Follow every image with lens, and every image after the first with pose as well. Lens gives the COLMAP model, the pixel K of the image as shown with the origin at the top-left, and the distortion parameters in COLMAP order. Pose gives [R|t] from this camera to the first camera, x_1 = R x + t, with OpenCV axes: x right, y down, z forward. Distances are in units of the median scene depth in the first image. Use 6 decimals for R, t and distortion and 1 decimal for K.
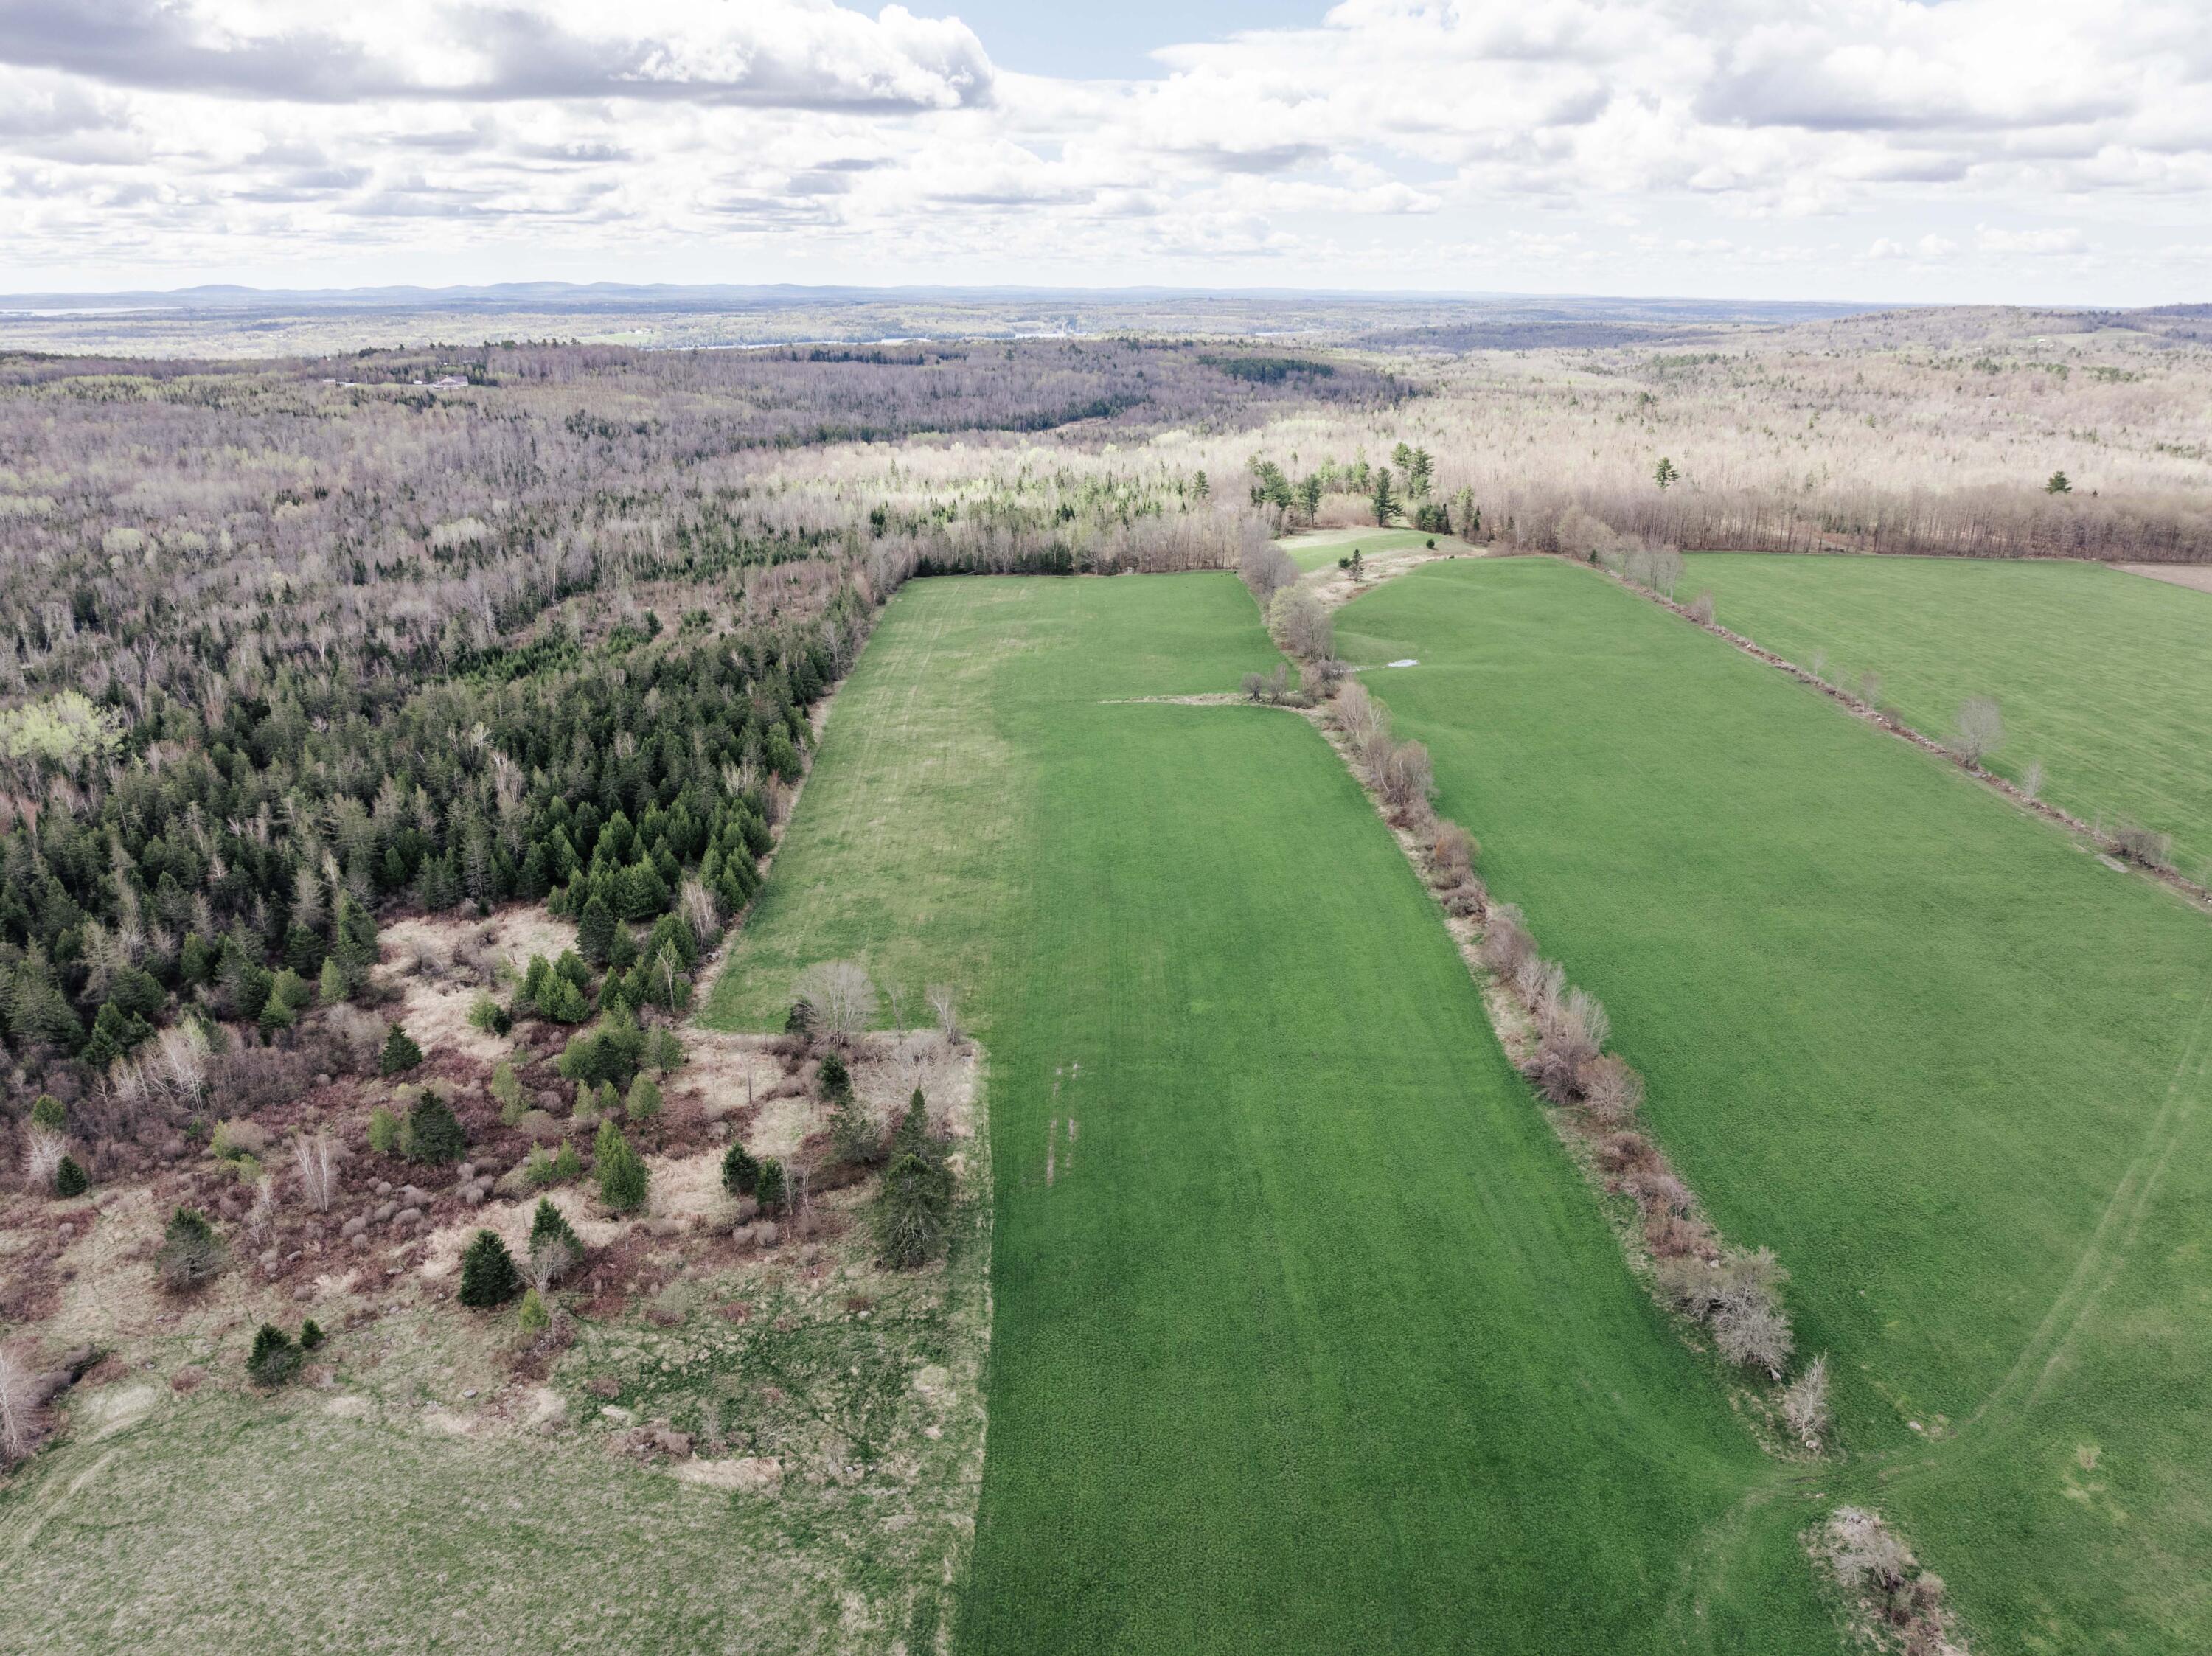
lens RADIAL K [[1557.7, 0, 1103.4], [0, 1557.7, 817.8], [0, 0, 1]] dist [-0.045605, 0.013452]
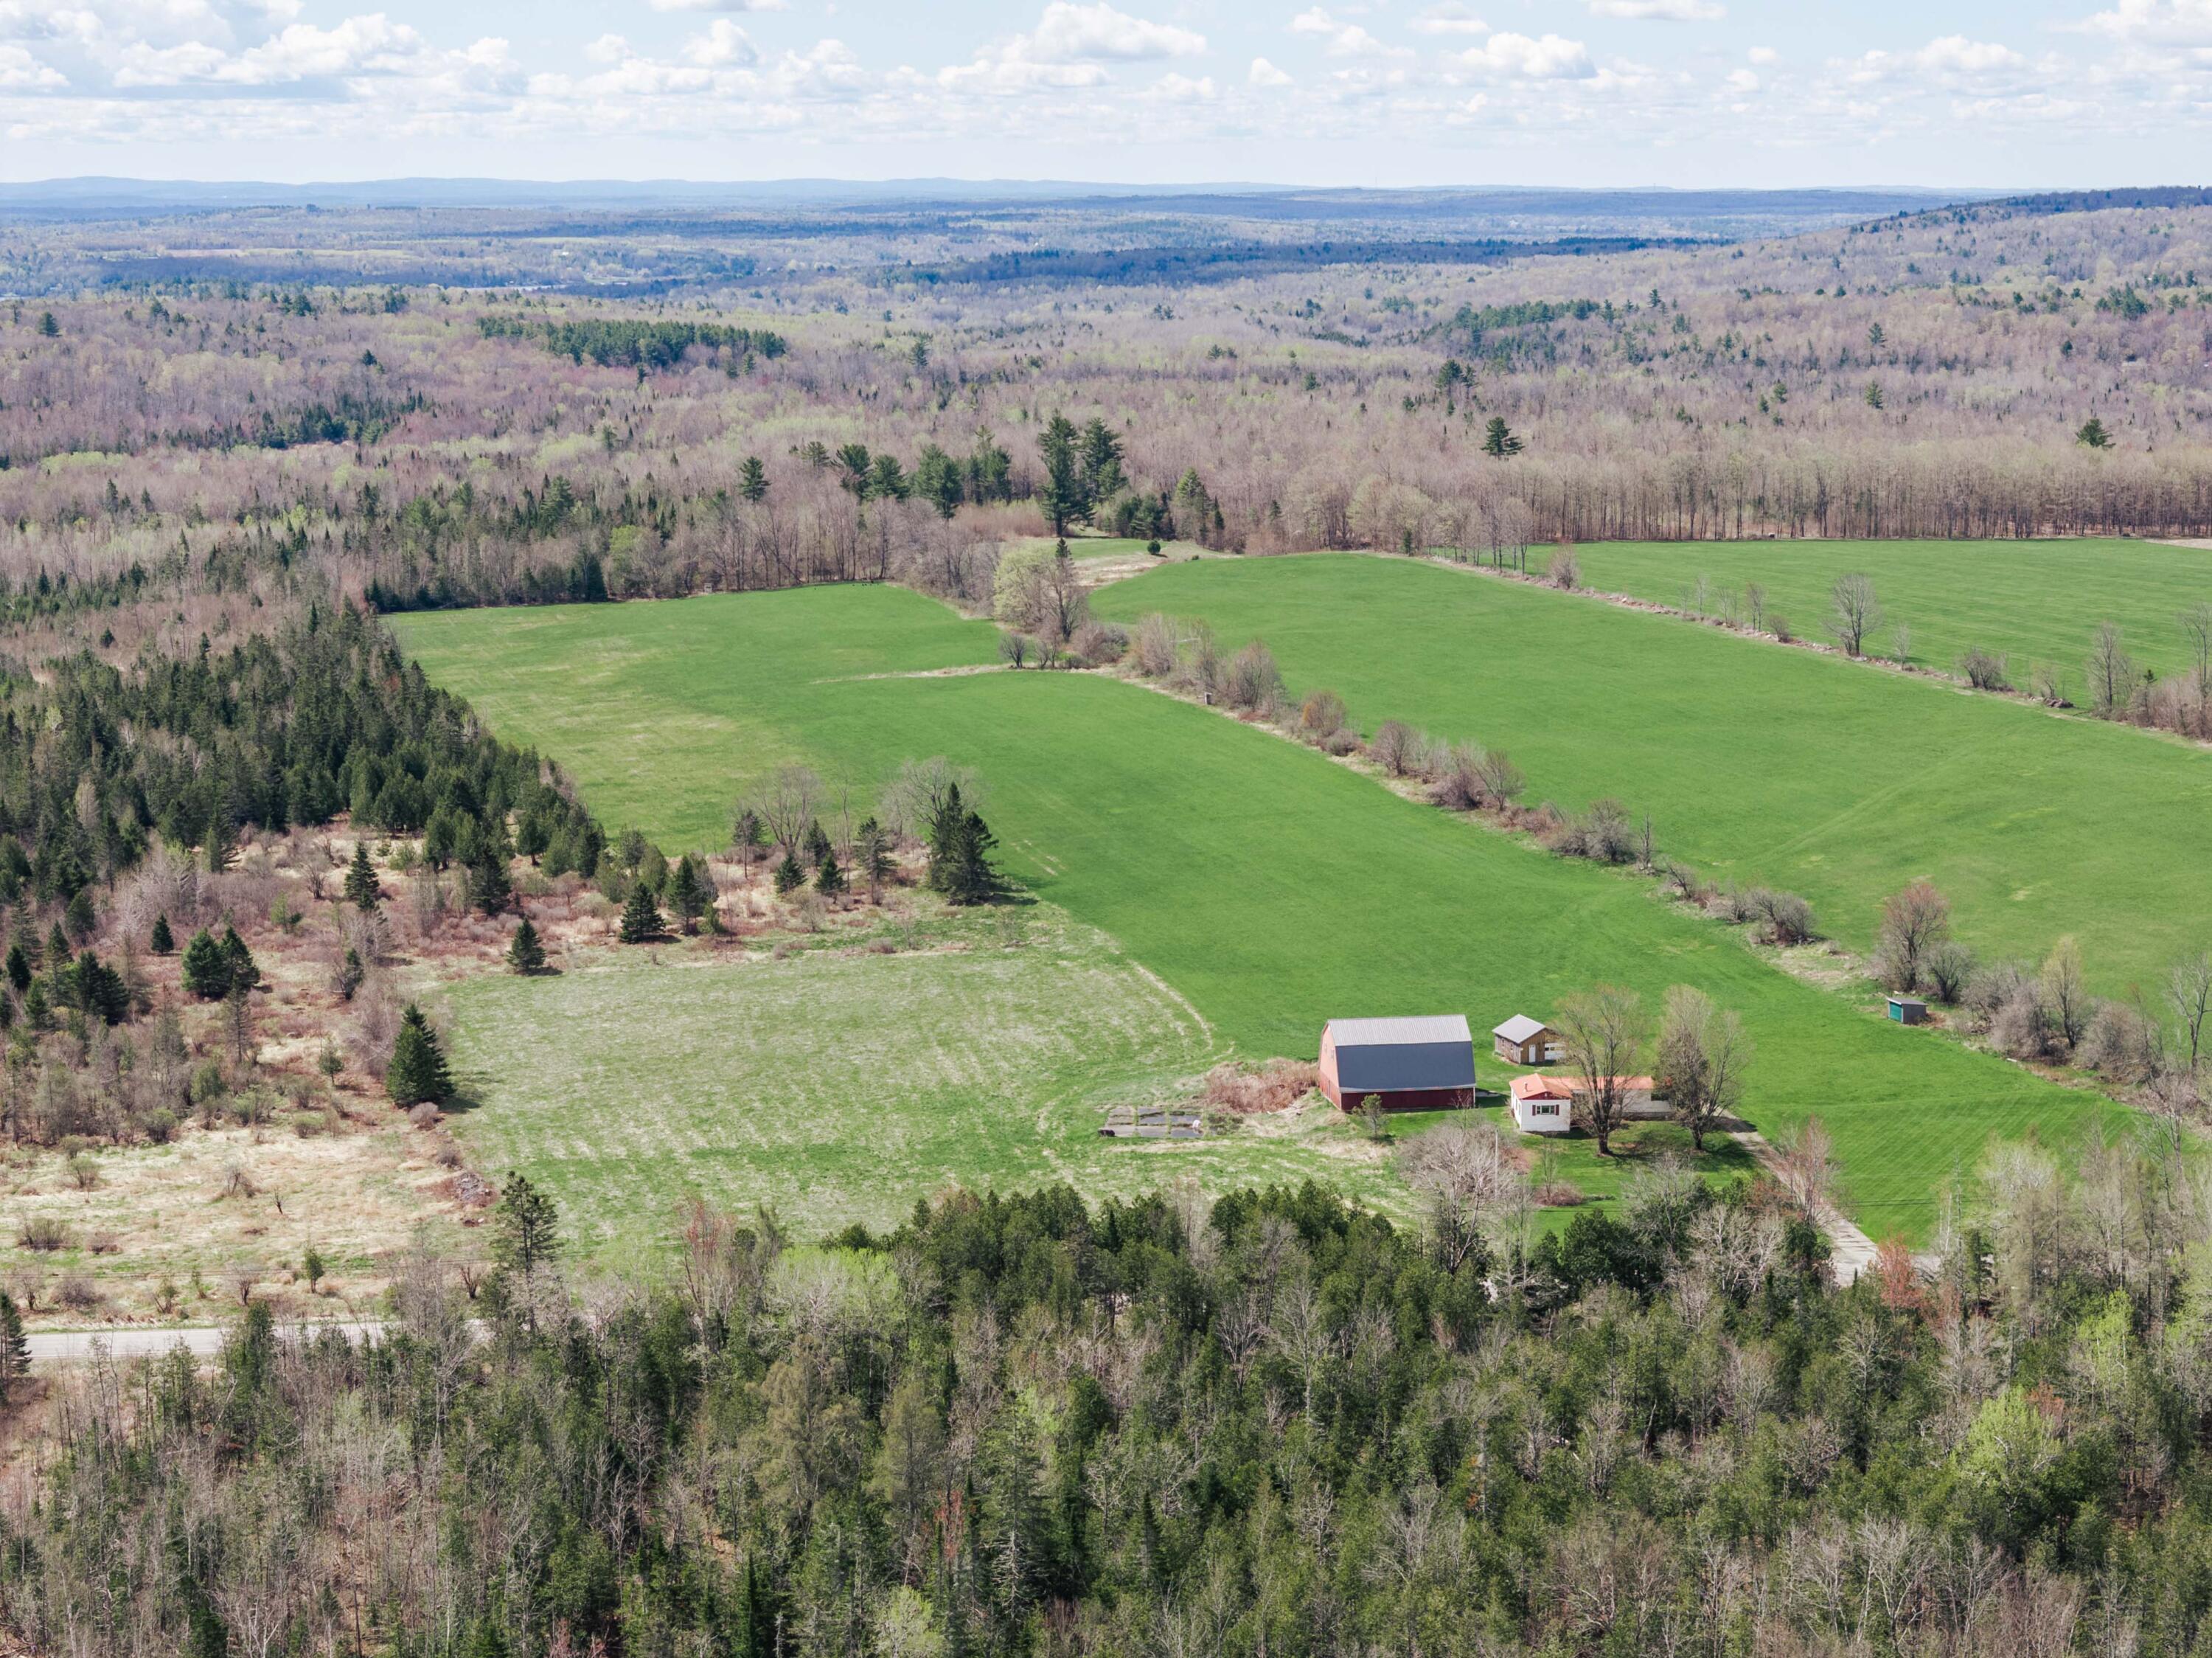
lens RADIAL K [[4454.6, 0, 1124.2], [0, 4454.6, 829.7], [0, 0, 1]] dist [-0.079826, 0.000000]
pose [[0.967373, -0.044434, 0.249431, -0.201228], [0.089285, 0.981130, -0.171498, 0.191872], [-0.237104, 0.188173, 0.953086, -0.545943]]
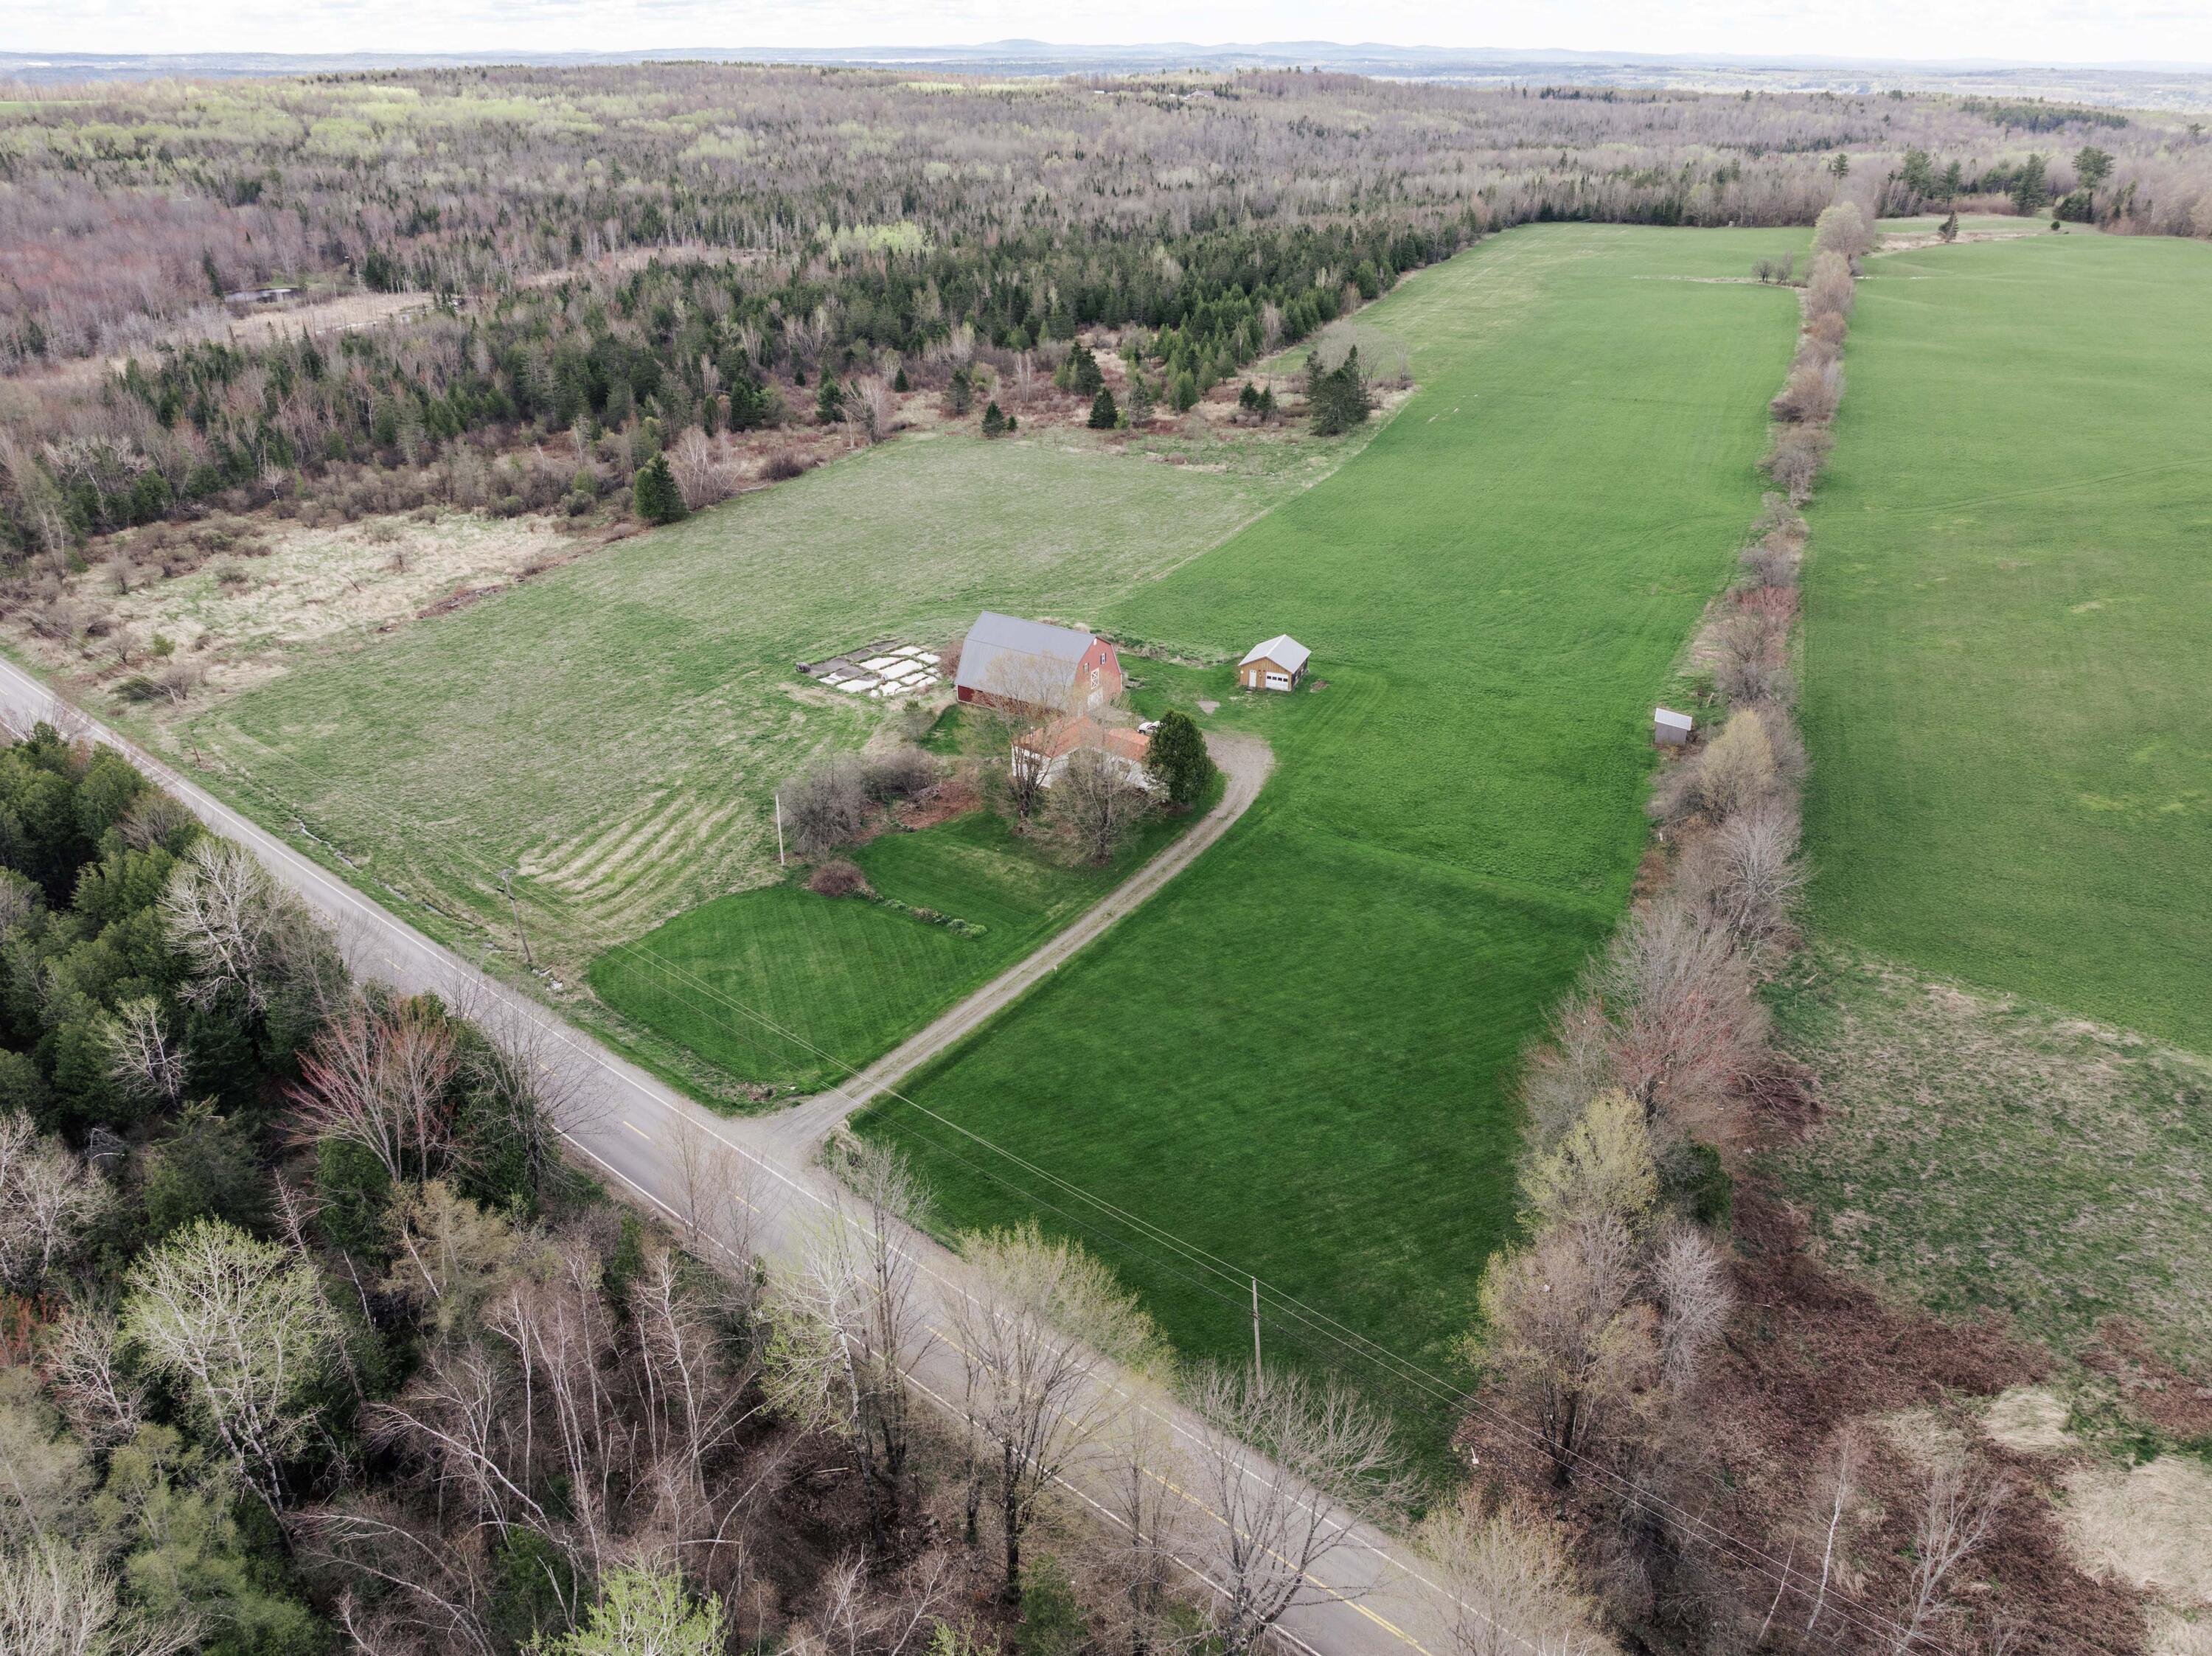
lens RADIAL K [[1557.7, 0, 1104.3], [0, 1557.7, 825.2], [0, 0, 1]] dist [-0.045605, 0.013452]
pose [[0.900395, 0.198039, -0.387388, 0.090633], [-0.143865, 0.975833, 0.164478, 0.104366], [0.410599, -0.092364, 0.907126, -0.156834]]
